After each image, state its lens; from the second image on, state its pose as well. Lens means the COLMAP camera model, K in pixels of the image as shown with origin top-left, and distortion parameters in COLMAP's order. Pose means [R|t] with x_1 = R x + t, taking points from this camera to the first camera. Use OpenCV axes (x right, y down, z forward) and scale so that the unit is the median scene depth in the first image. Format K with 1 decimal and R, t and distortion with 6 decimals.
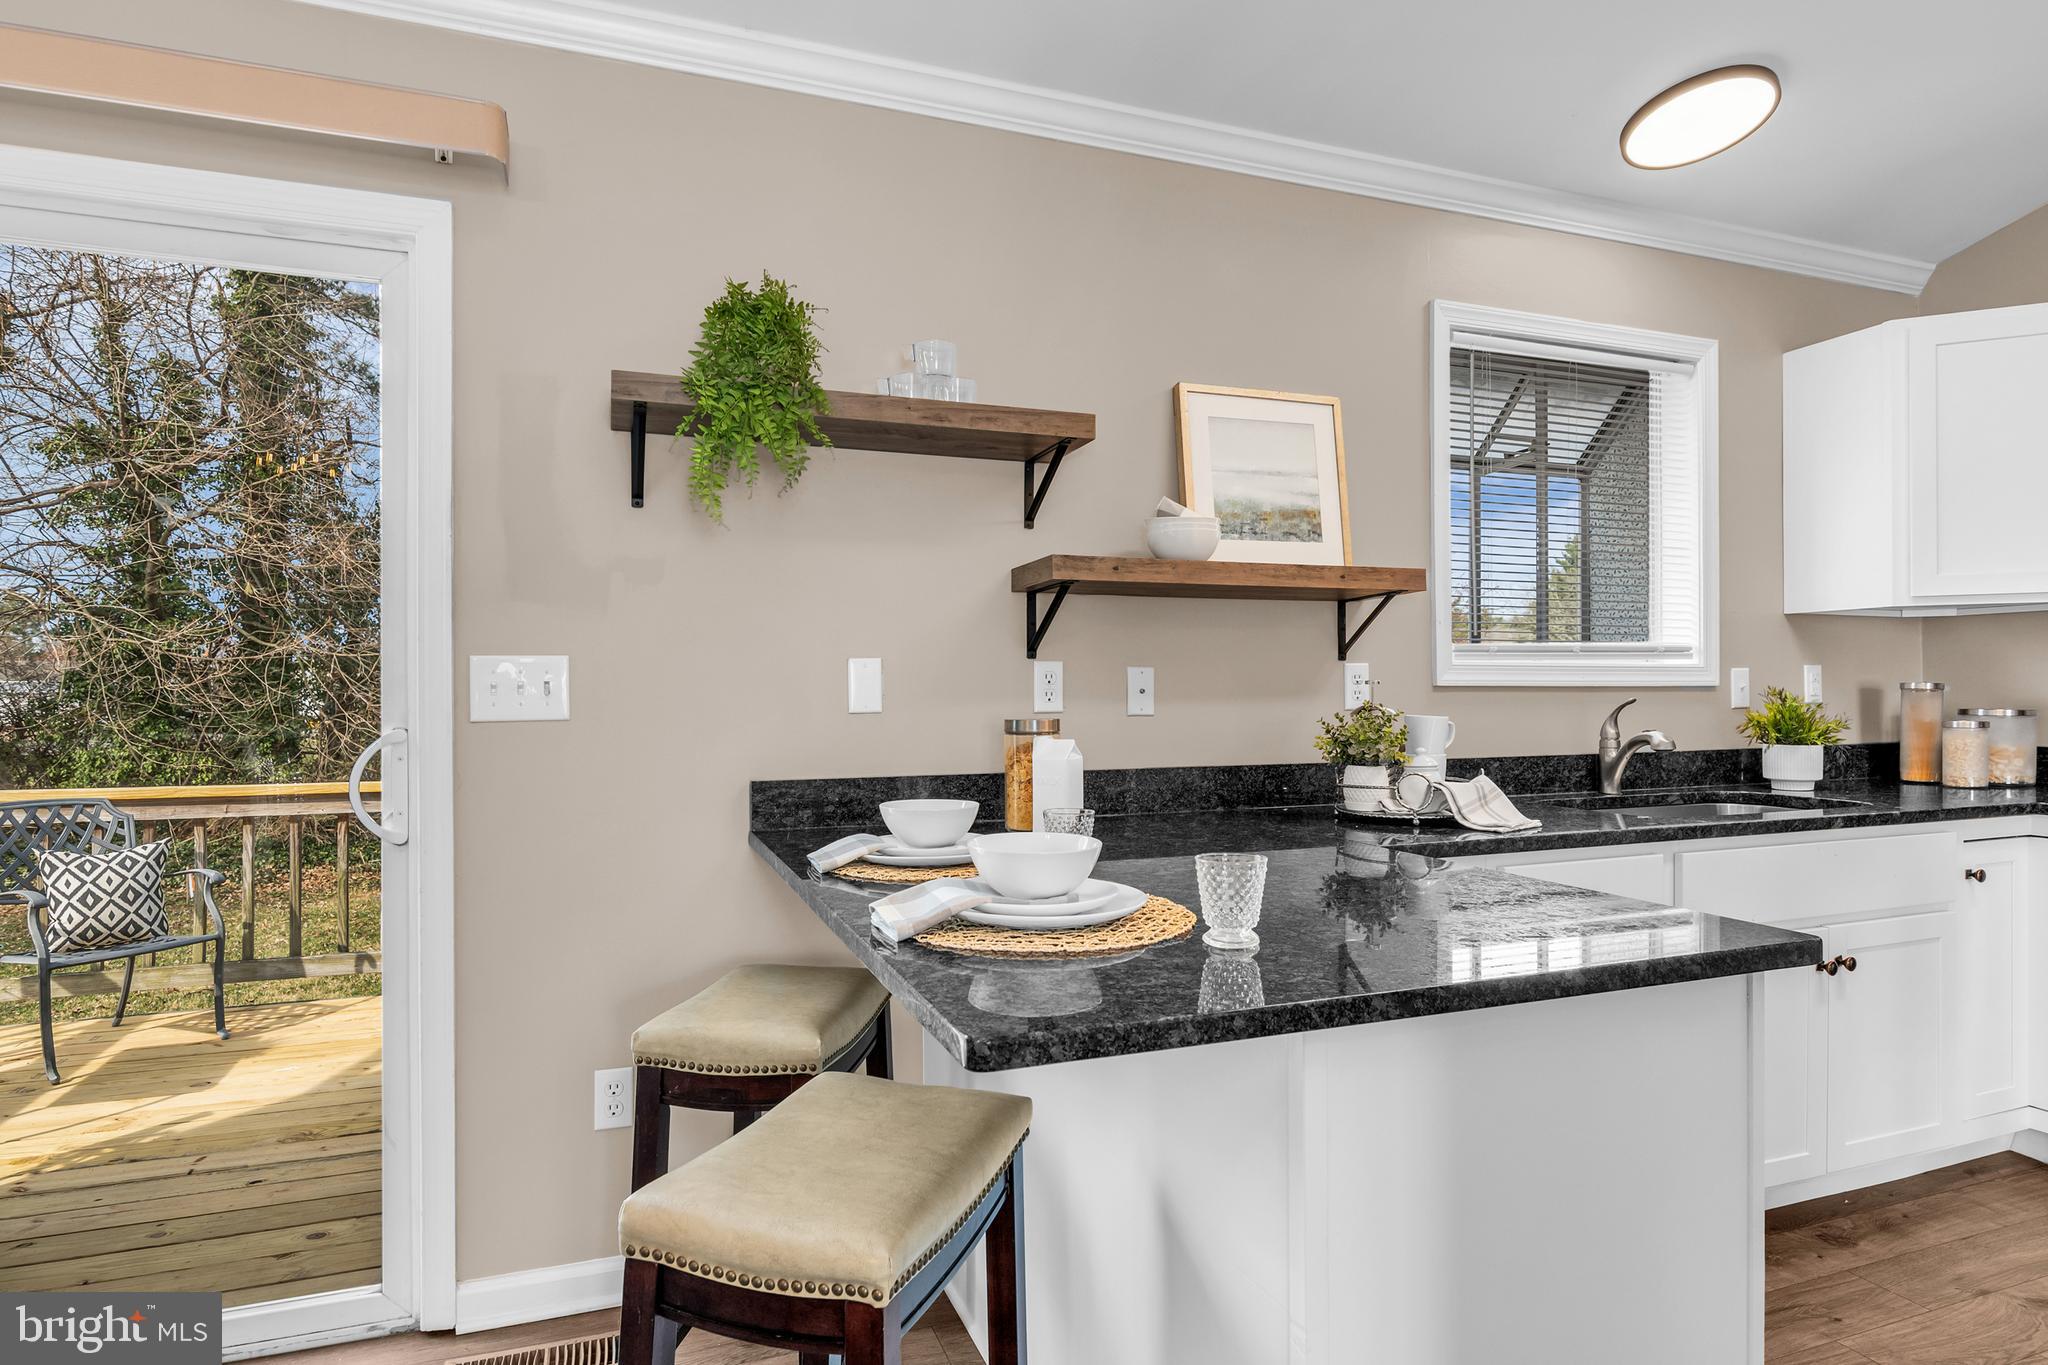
lens RADIAL K [[1117.3, 0, 1017.6], [0, 1117.3, 691.2], [0, 0, 1]] dist [-0.004892, -0.000453]
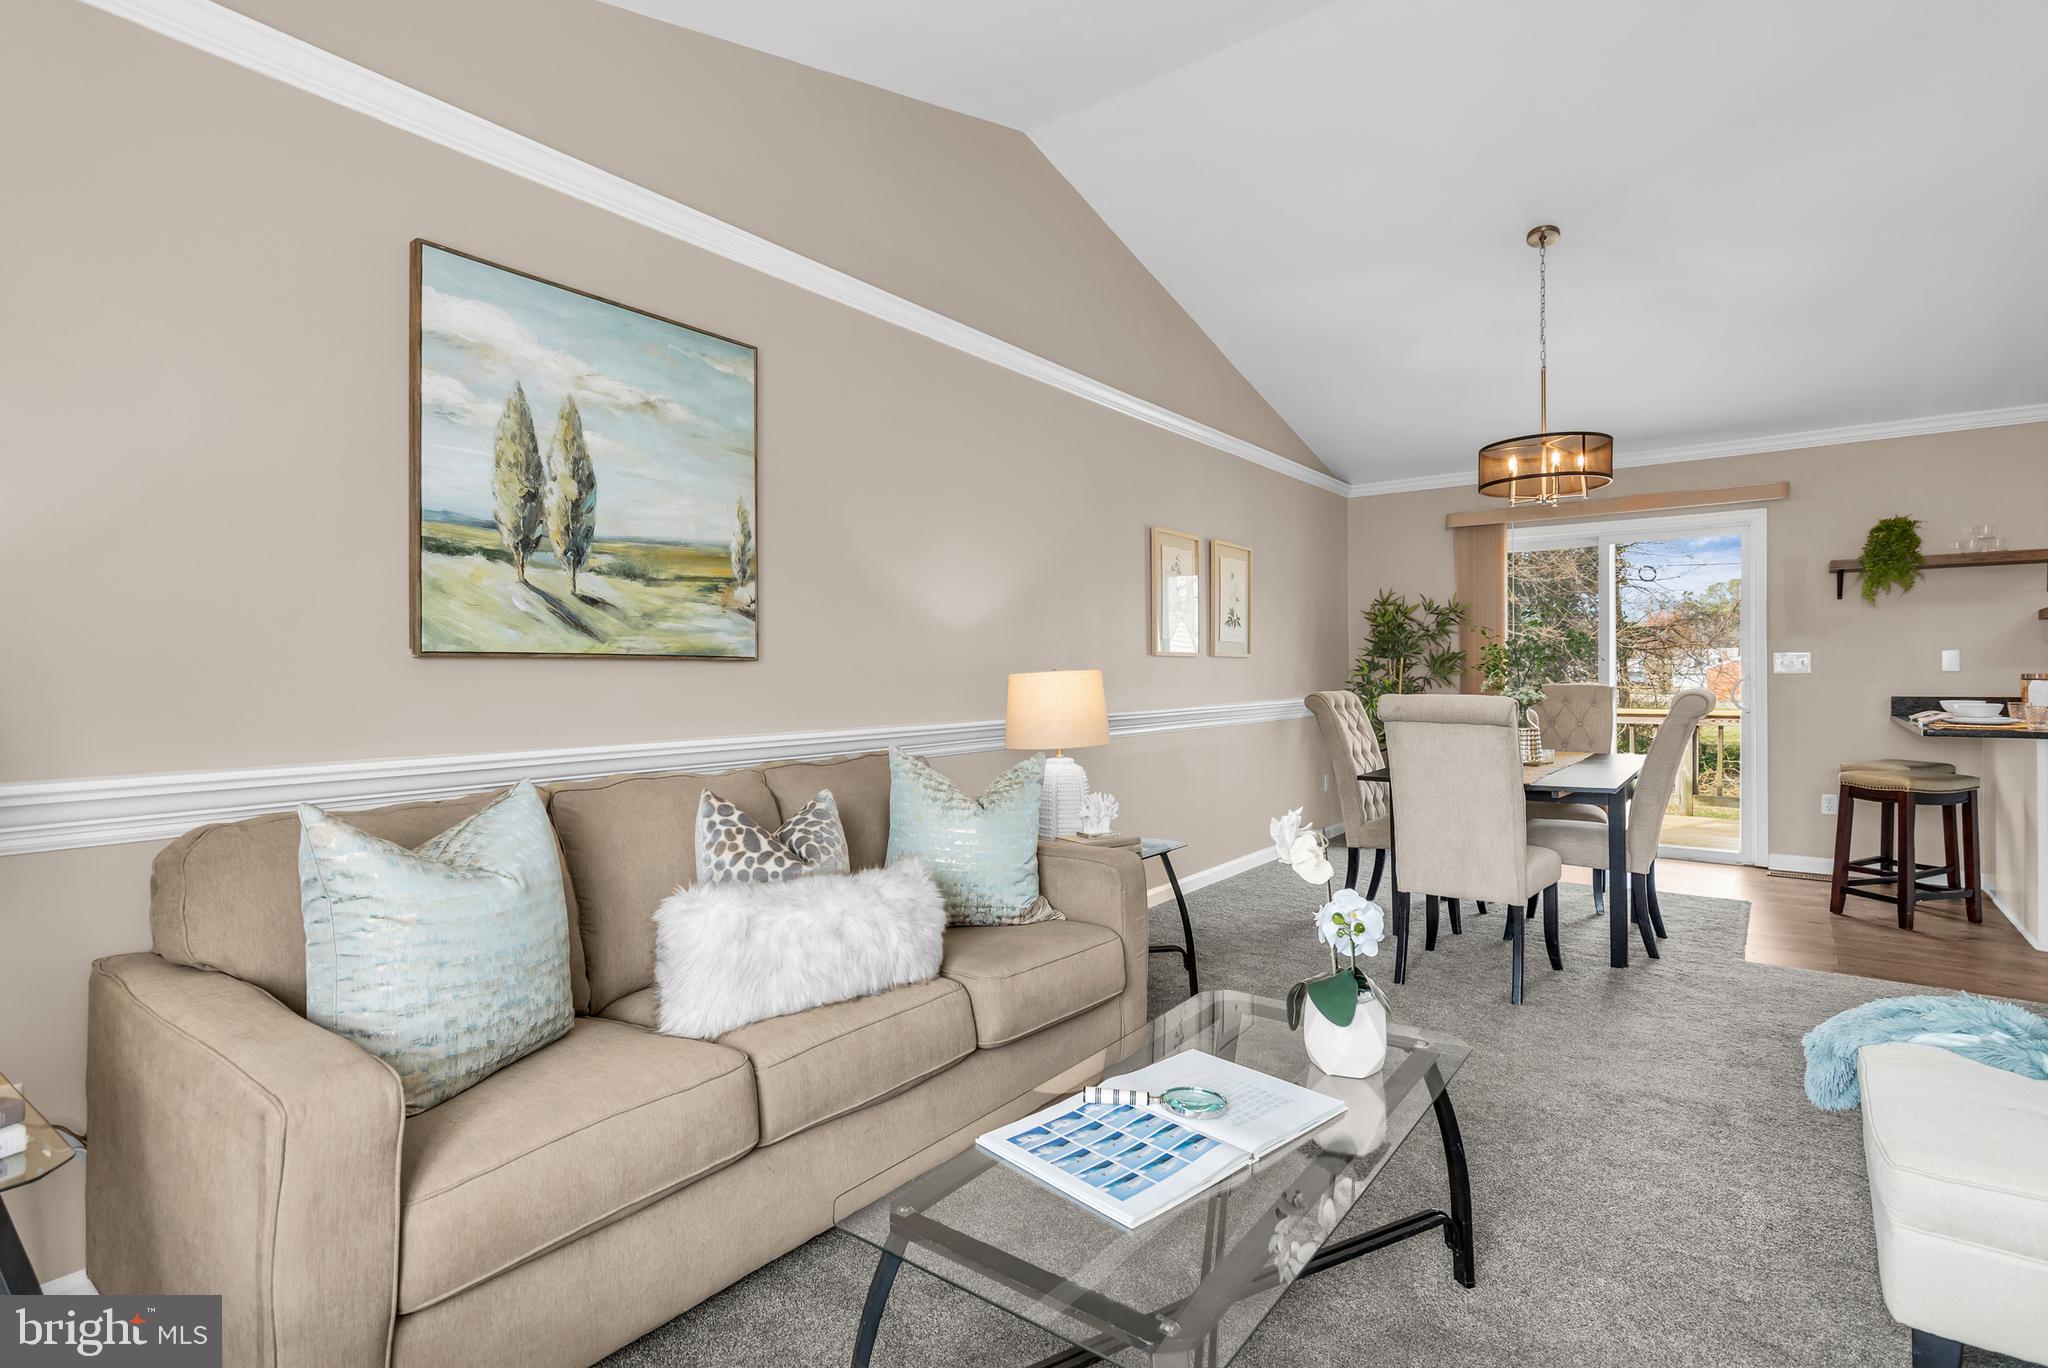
lens RADIAL K [[993.0, 0, 1016.2], [0, 993.0, 673.9], [0, 0, 1]] dist [0.000528, 0.000689]
pose [[0.535817, 0.002407, -0.844331, 0.568238], [0.006487, 0.999955, 0.006968, -0.004567], [0.844309, -0.009211, 0.535777, -1.796380]]
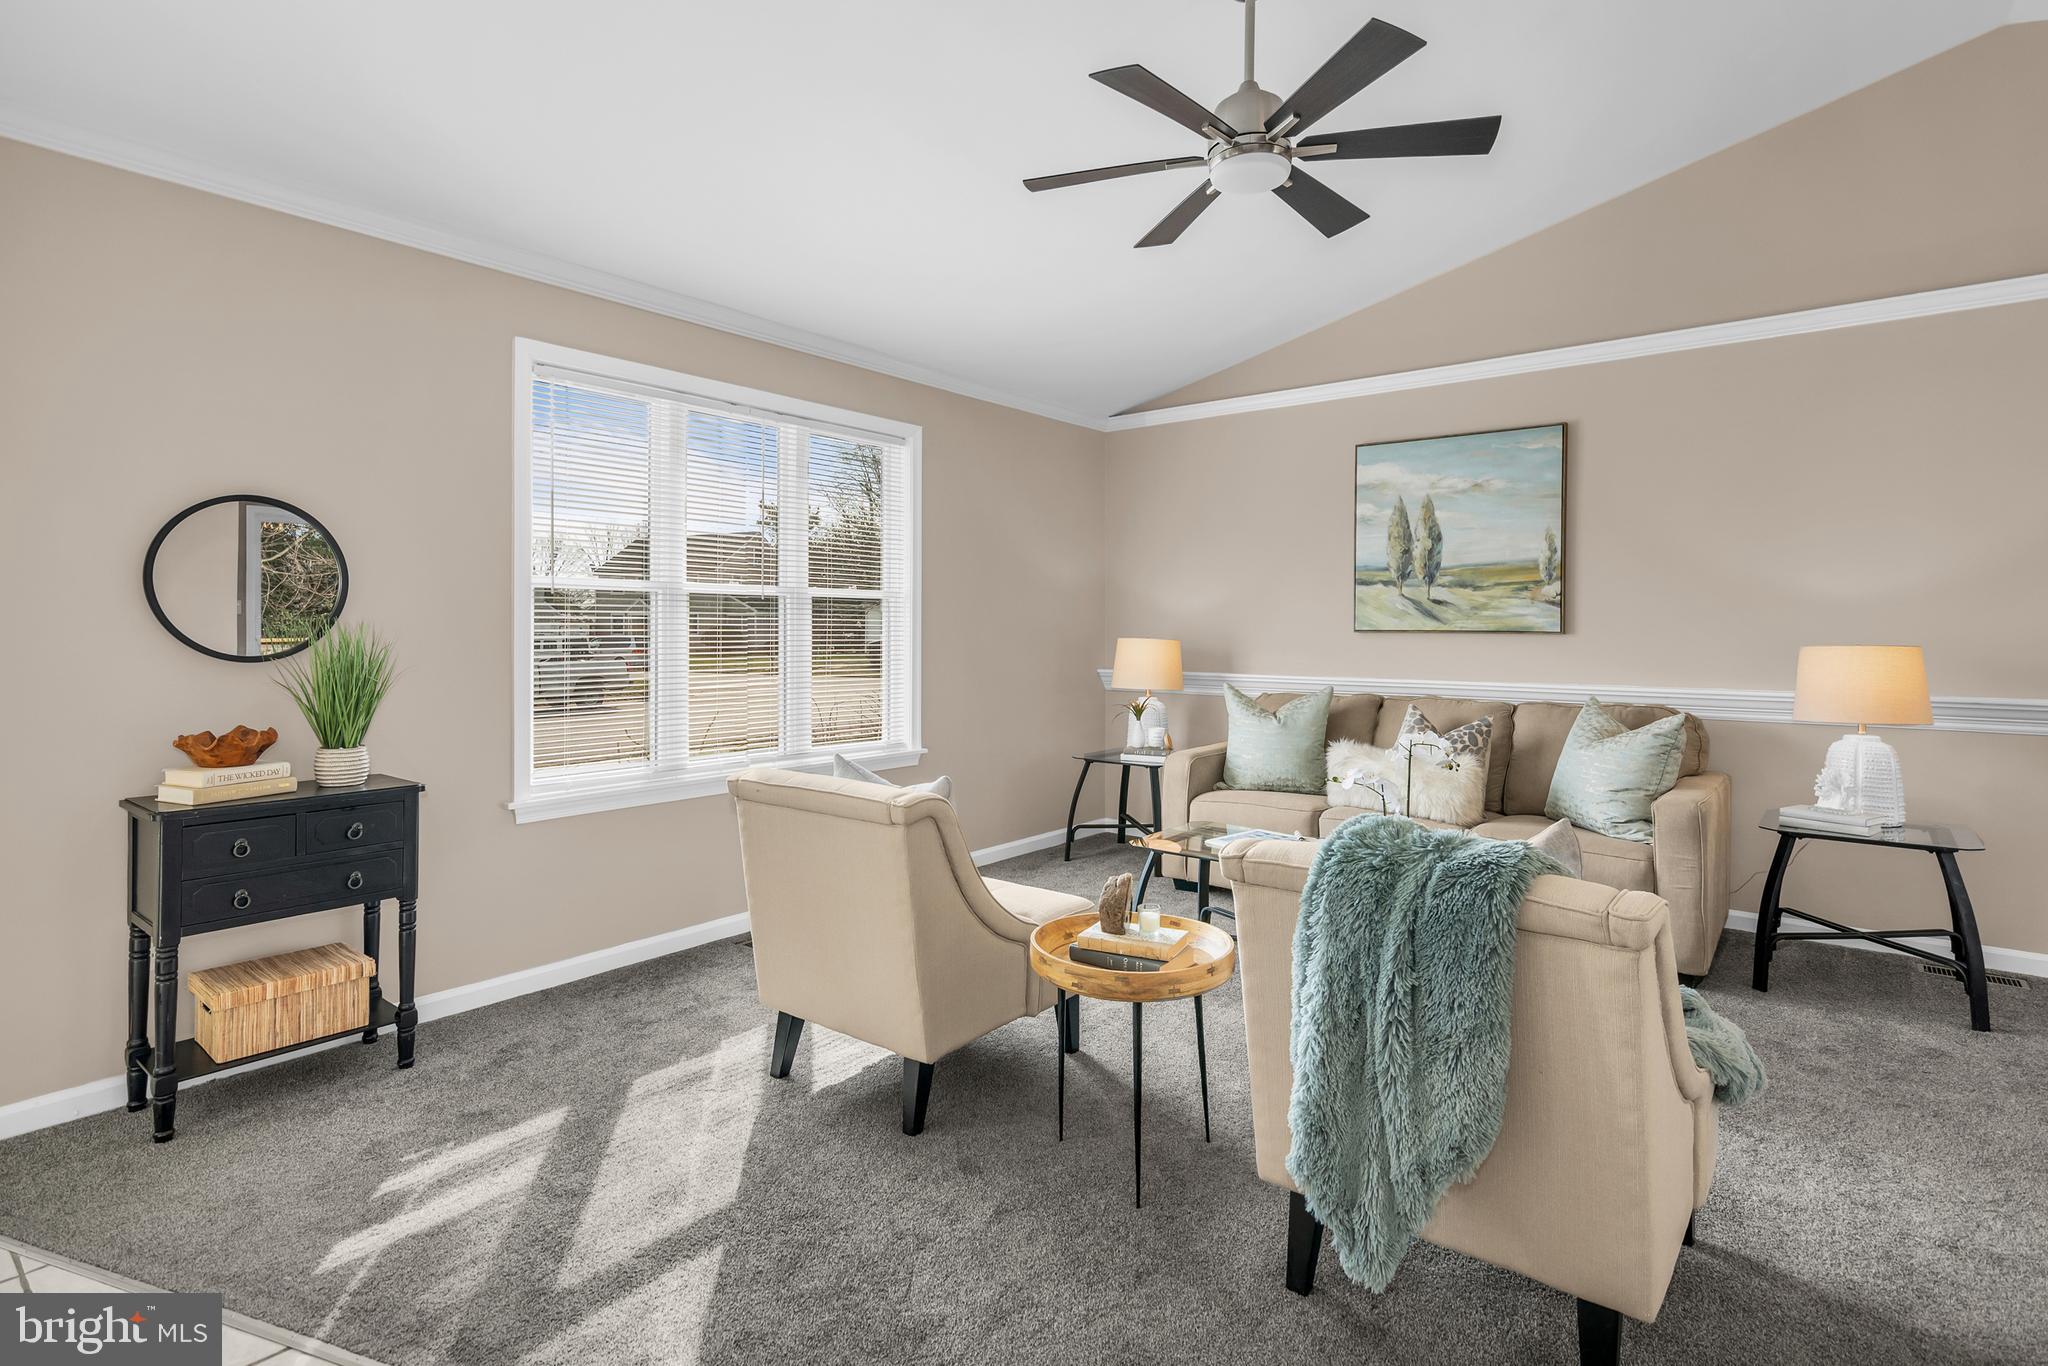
lens RADIAL K [[1026.7, 0, 1018.5], [0, 1026.7, 628.0], [0, 0, 1]] dist [0.026550, 0.000070]
pose [[-0.853227, -0.001066, -0.521539, 1.159635], [0.001135, 0.999992, -0.003901, -0.018466], [0.521539, -0.003921, -0.853218, -0.404771]]
